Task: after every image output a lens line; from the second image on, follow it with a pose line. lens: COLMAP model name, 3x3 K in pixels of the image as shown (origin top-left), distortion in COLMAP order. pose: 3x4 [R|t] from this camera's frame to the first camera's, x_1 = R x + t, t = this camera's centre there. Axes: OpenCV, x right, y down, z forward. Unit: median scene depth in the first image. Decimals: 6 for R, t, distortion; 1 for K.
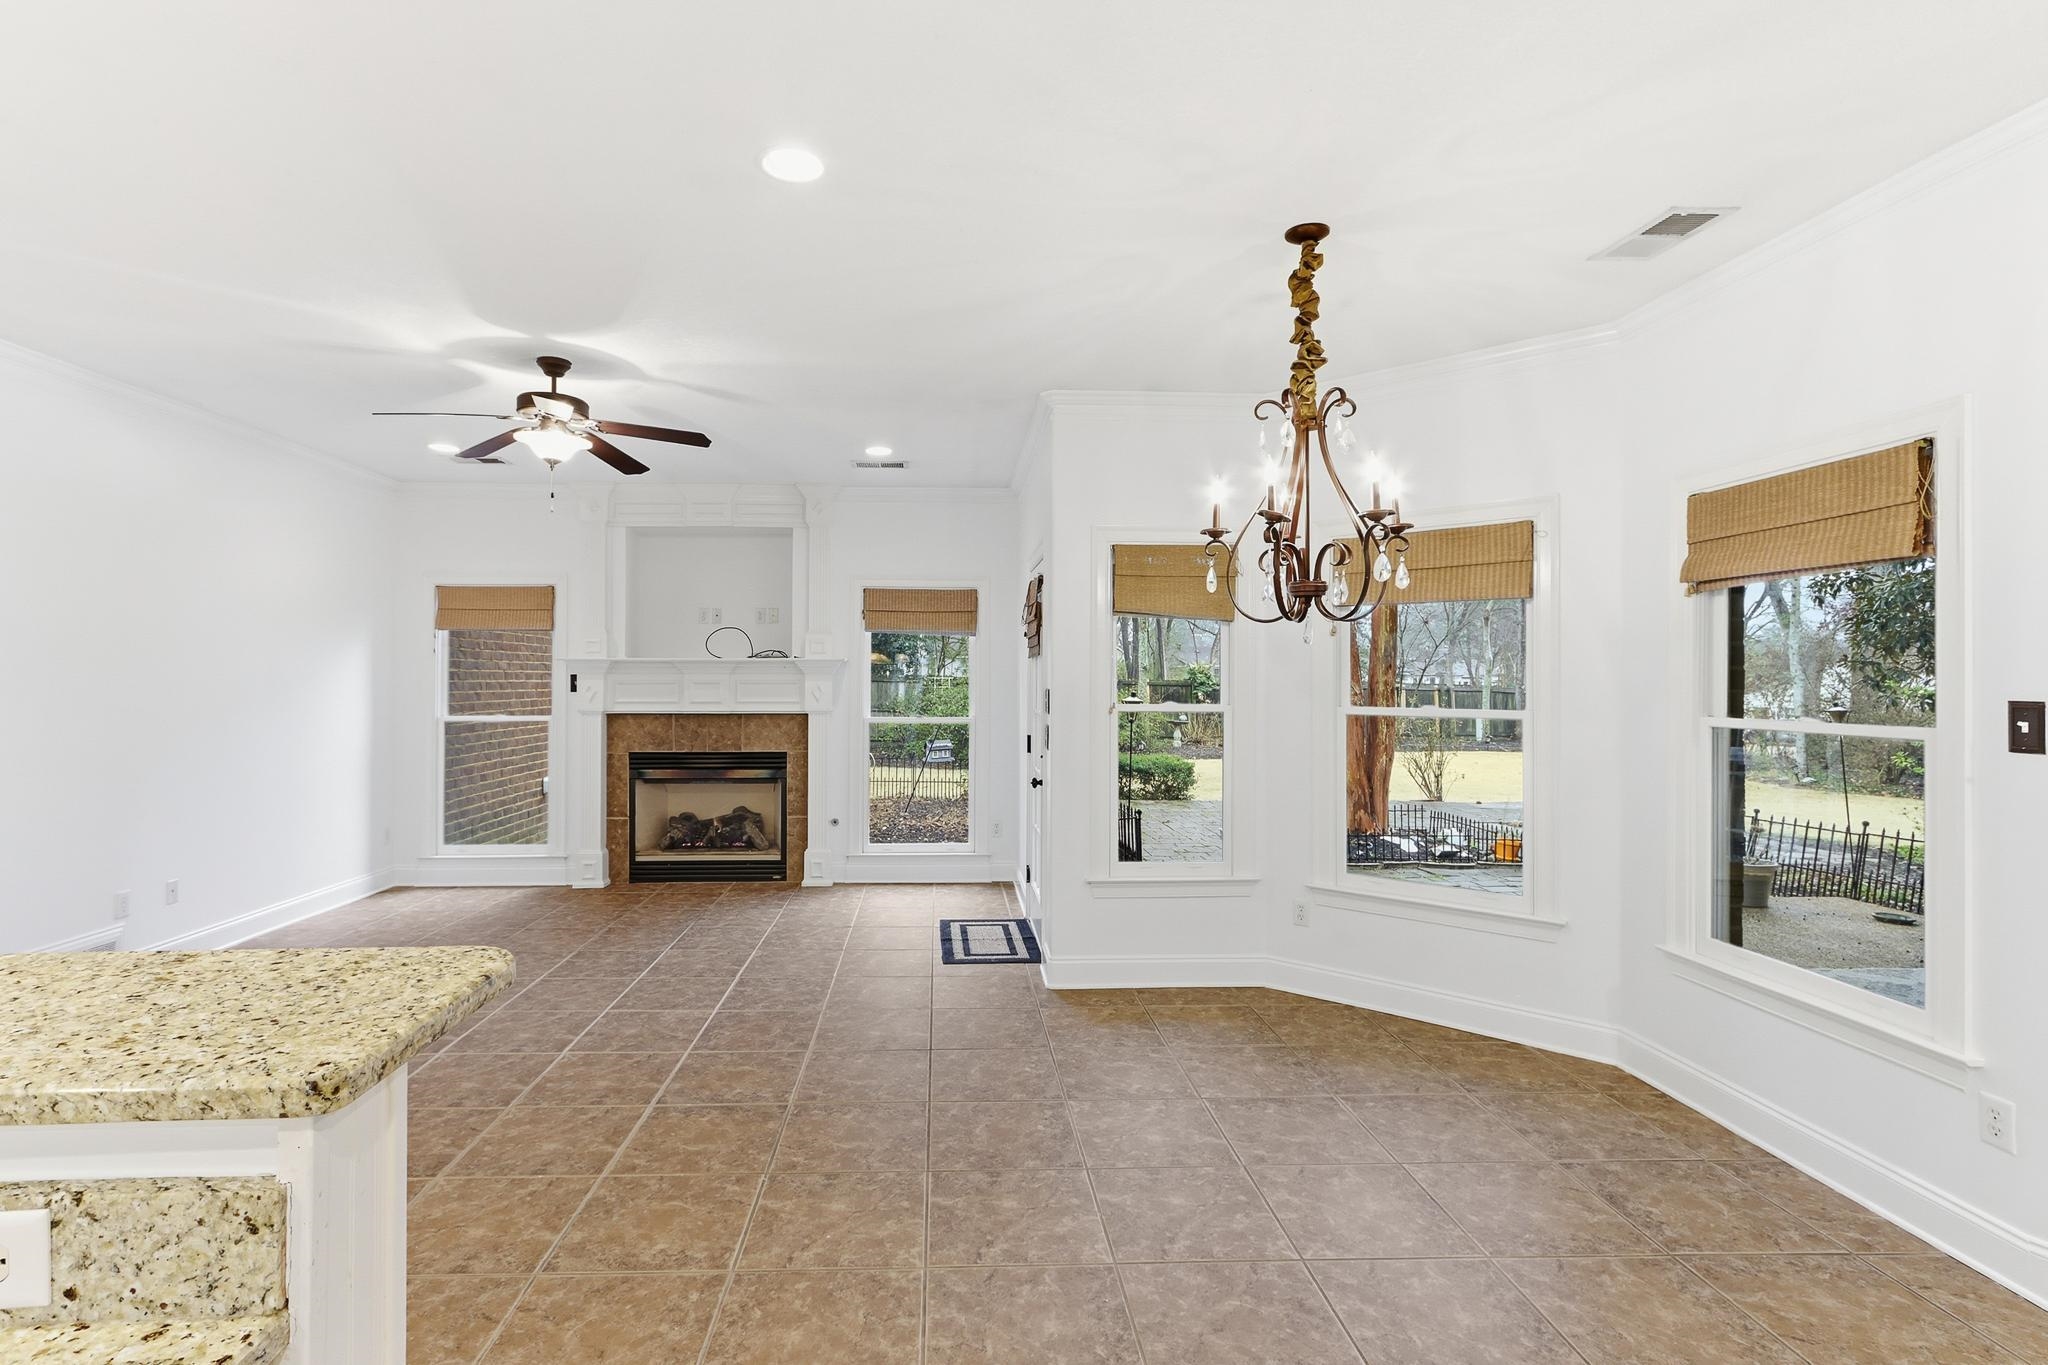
lens RADIAL K [[972.5, 0, 983.0], [0, 972.5, 665.5], [0, 0, 1]] dist [-0.001570, 0.000005]
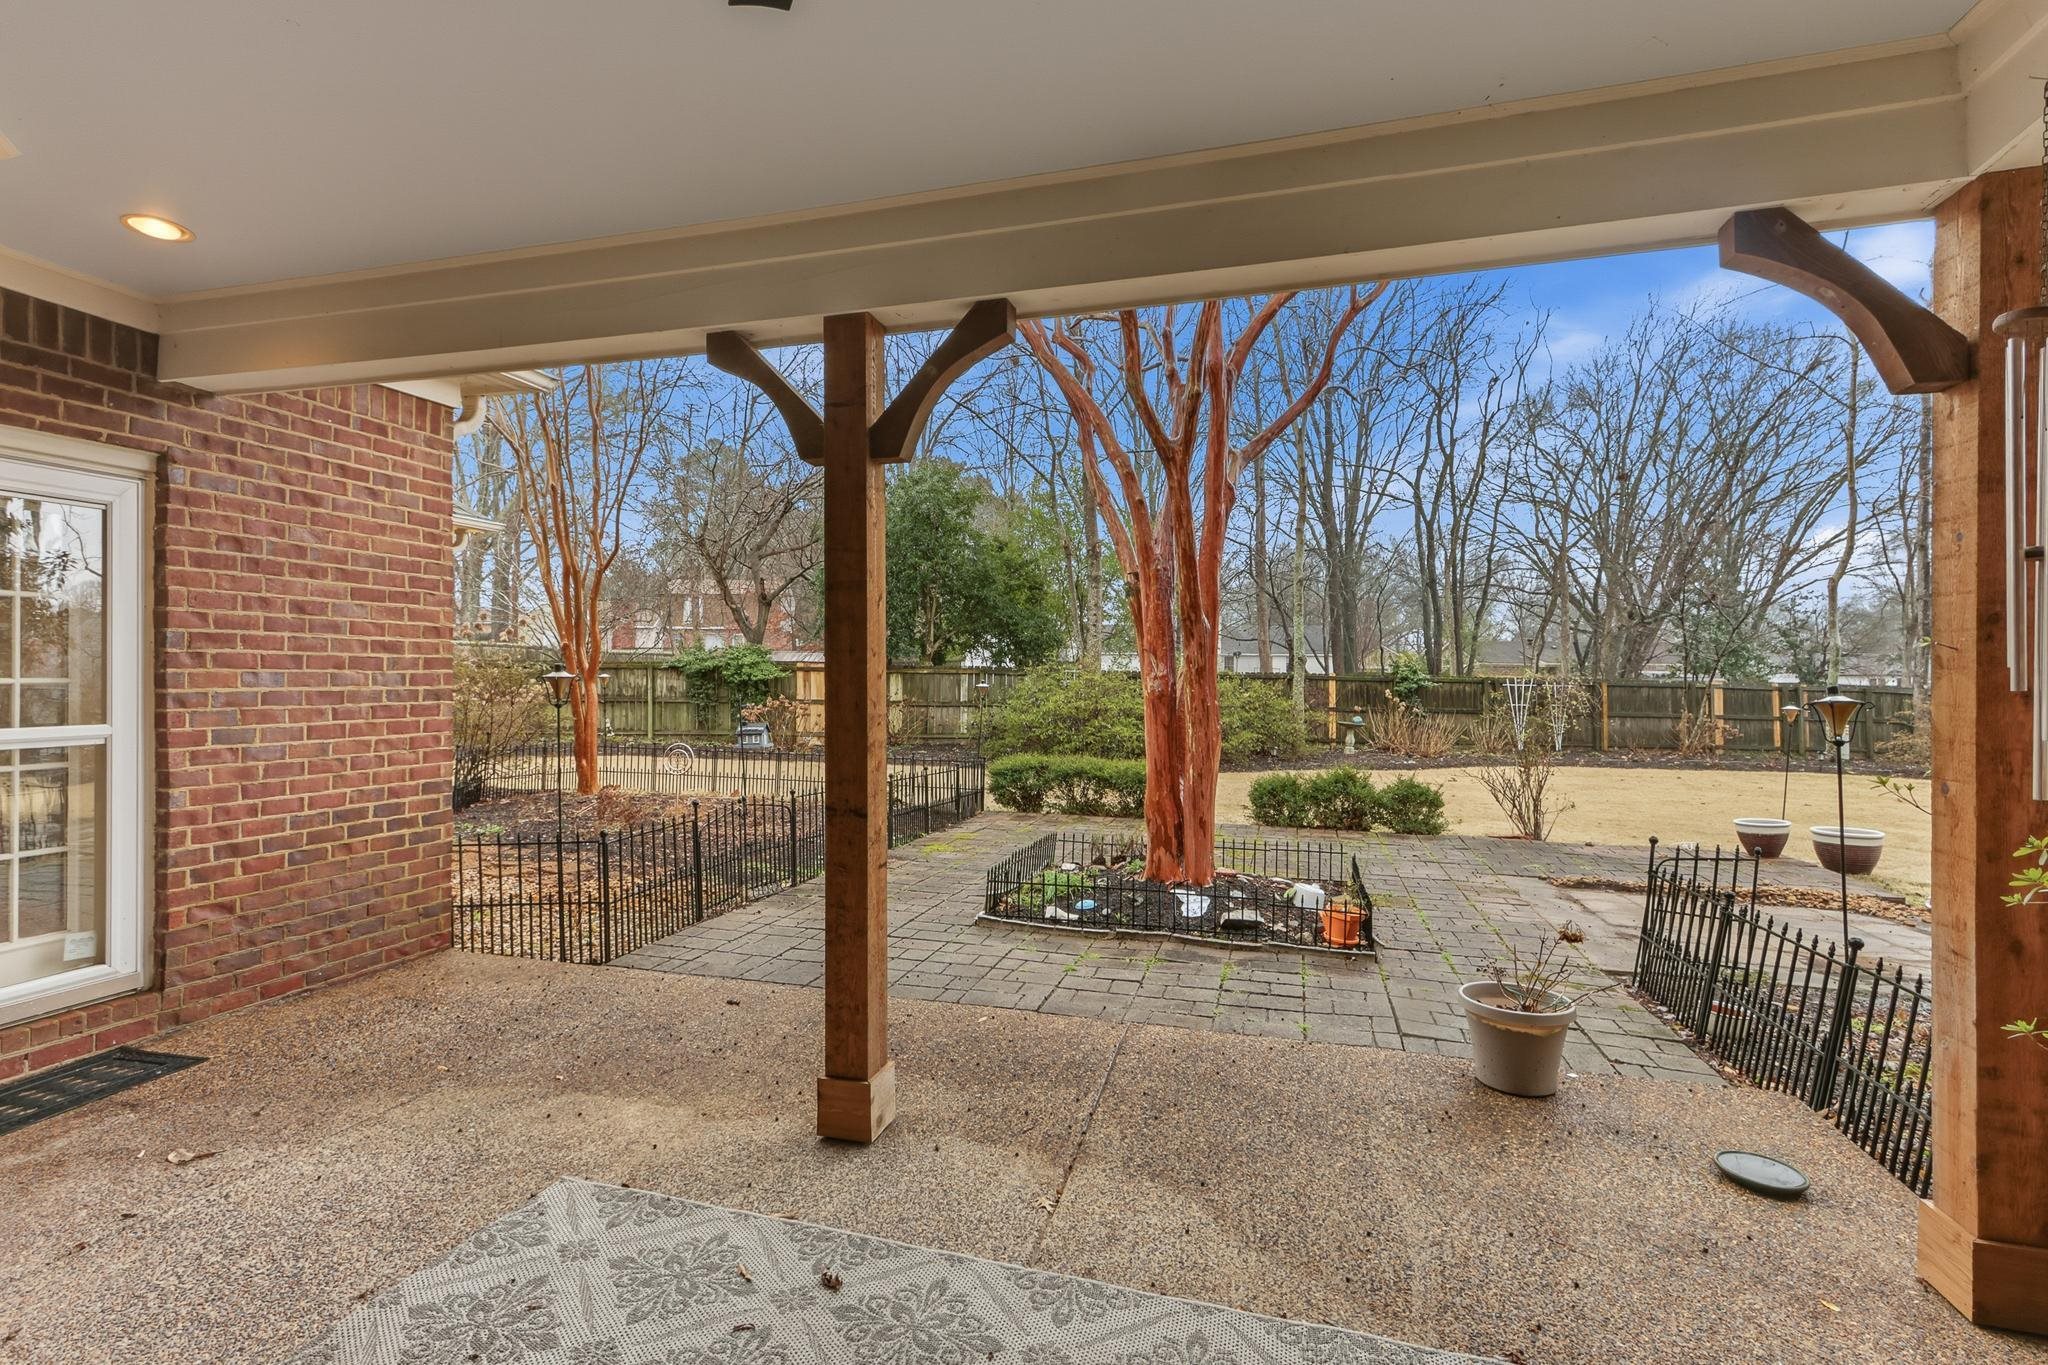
lens RADIAL K [[972.5, 0, 983.0], [0, 972.5, 665.5], [0, 0, 1]] dist [-0.001570, 0.000005]
pose [[0.941403, -0.001005, -0.337282, 0.722546], [0.000983, 0.999999, -0.000236, 0.030954], [0.337282, -0.000110, 0.941404, 0.458183]]
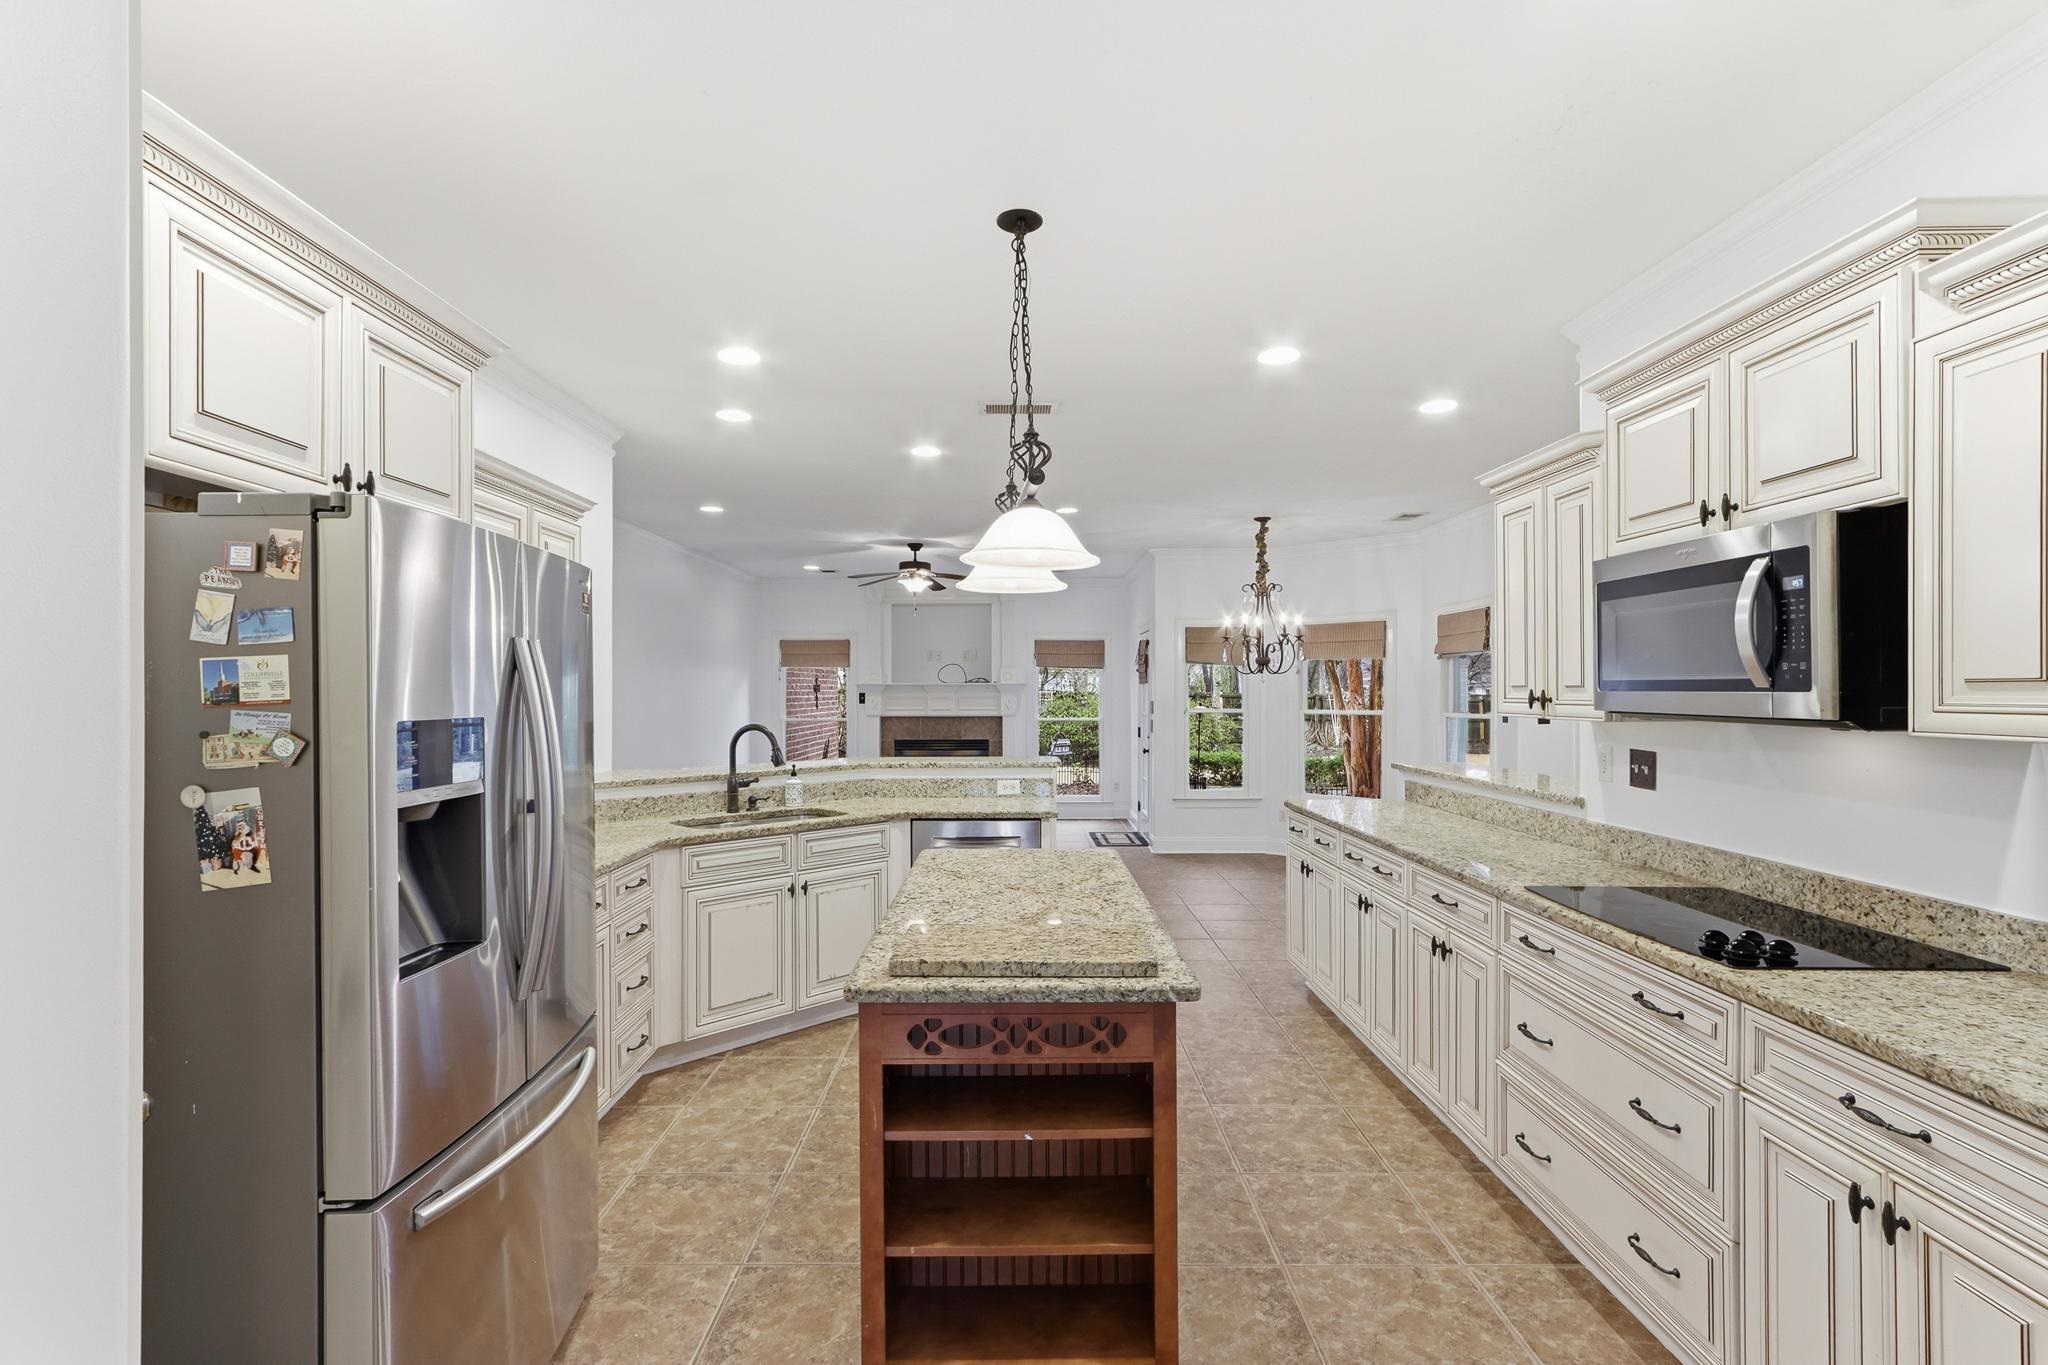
lens RADIAL K [[952.0, 0, 1024.0], [0, 952.0, 682.5], [0, 0, 1]] dist [-0.001922, -0.000147]
pose [[0.999105, -0.004175, -0.042102, -0.074080], [0.004378, 0.999979, 0.004727, -0.015471], [0.042082, -0.004907, 0.999102, -0.613521]]
